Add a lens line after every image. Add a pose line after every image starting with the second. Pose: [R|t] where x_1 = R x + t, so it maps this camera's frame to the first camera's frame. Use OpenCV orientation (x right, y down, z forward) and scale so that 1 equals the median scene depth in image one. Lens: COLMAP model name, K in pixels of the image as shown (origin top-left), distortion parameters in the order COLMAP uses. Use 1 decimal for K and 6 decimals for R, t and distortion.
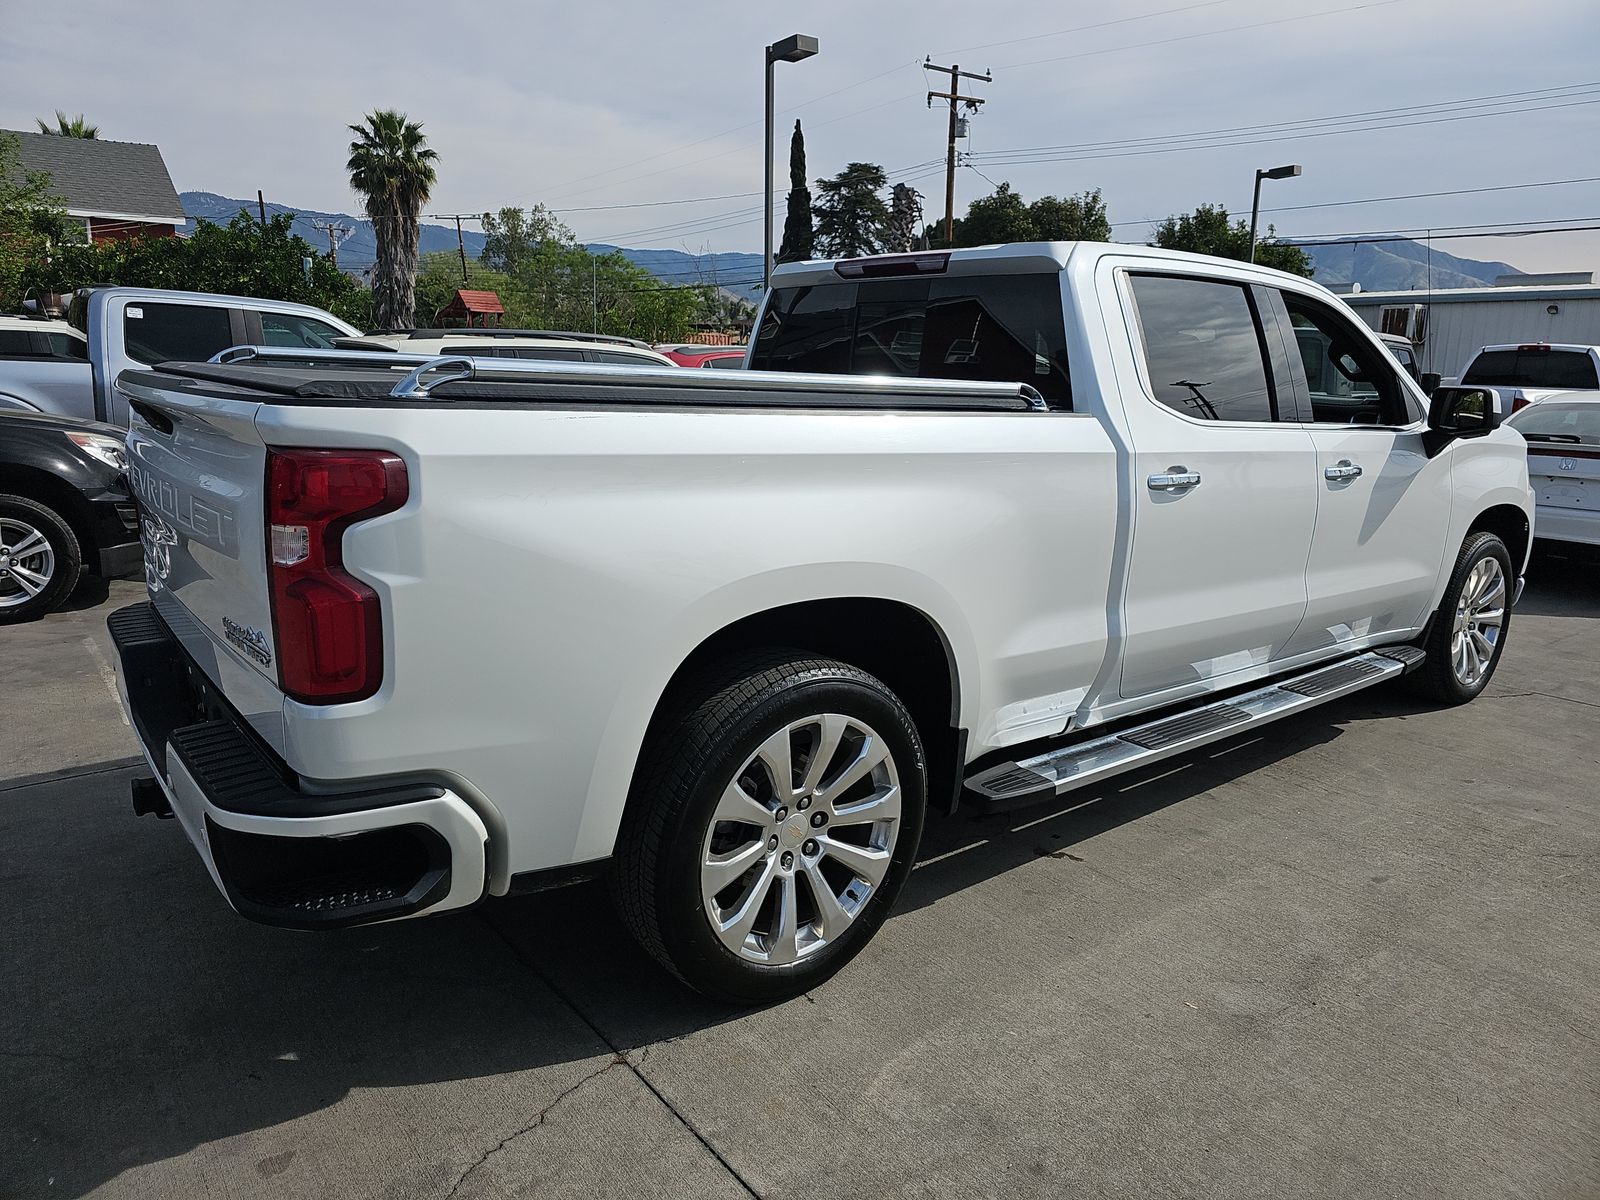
lens RADIAL K [[1059.1, 0, 801.9], [0, 1059.1, 595.6], [0, 0, 1]] dist [0.002870, 0.000368]
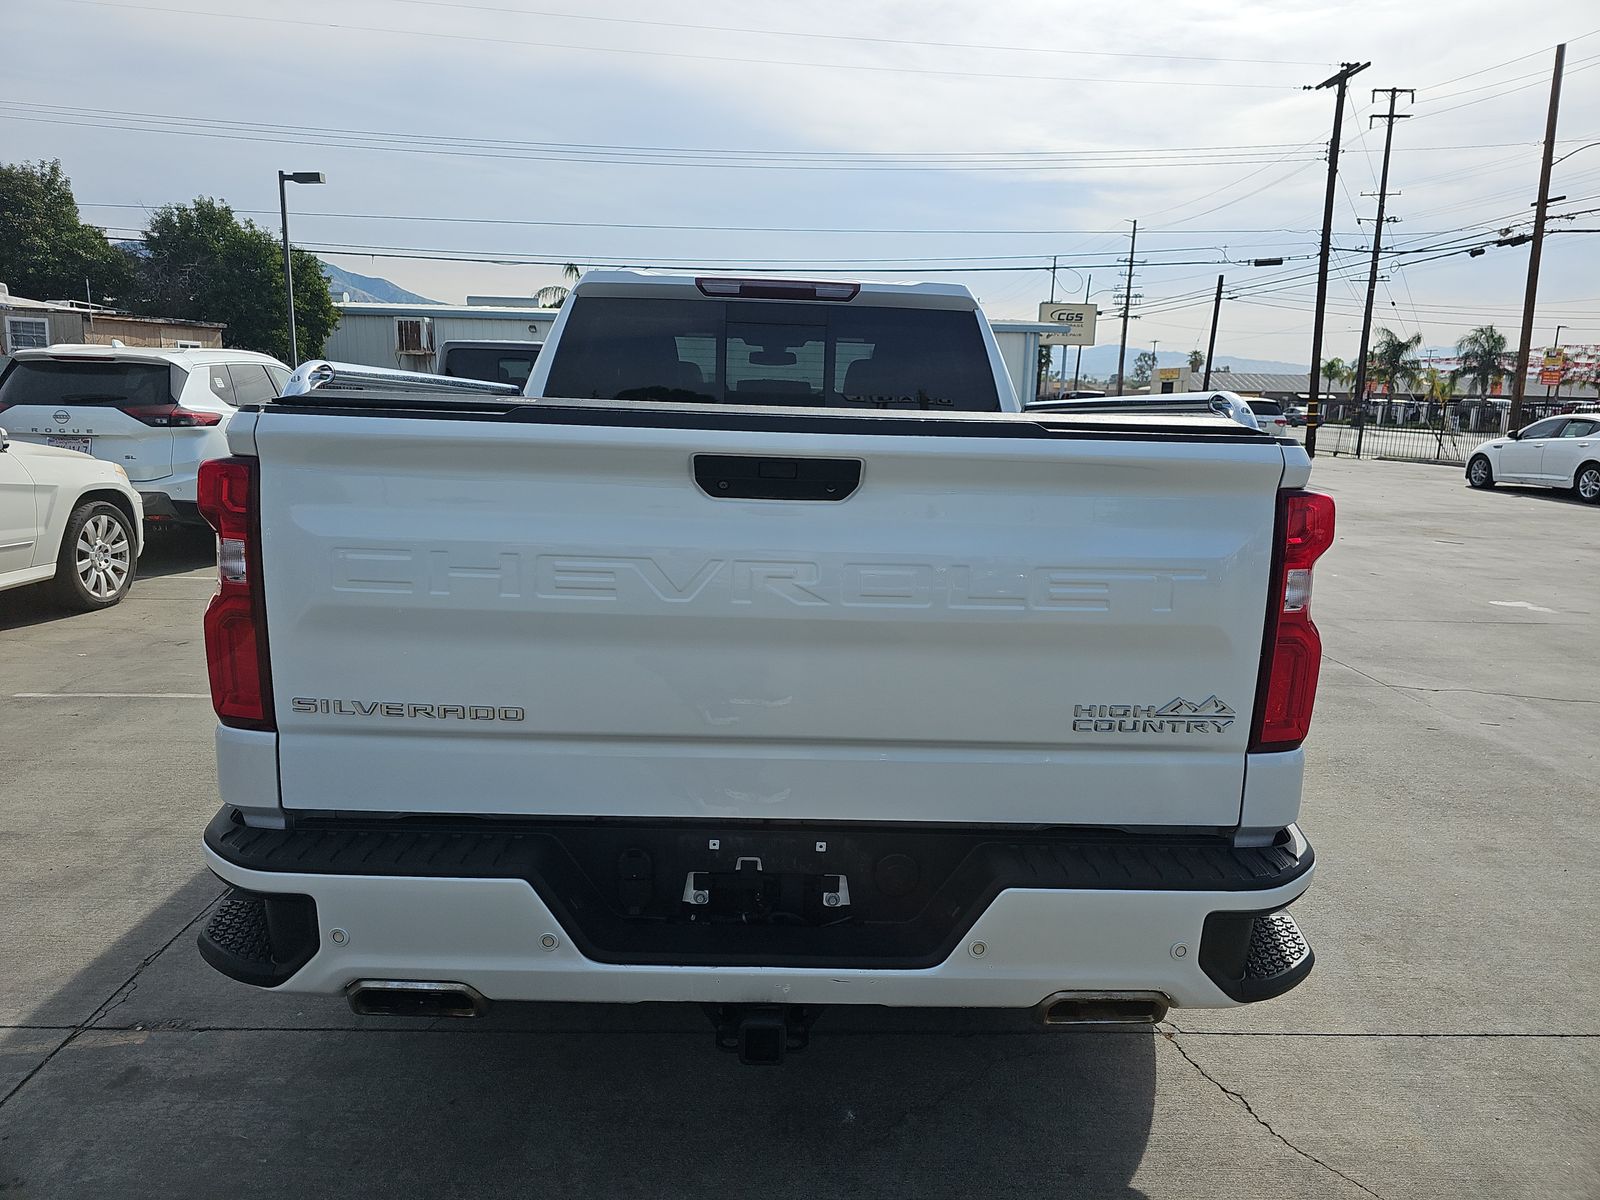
lens RADIAL K [[1059.1, 0, 804.2], [0, 1059.1, 602.4], [0, 0, 1]] dist [0.002870, 0.000368]
pose [[0.599074, -0.158557, 0.784838, -0.089606], [0.157106, 0.984420, 0.078958, -0.010811], [-0.785130, 0.076001, 0.614651, 0.044983]]
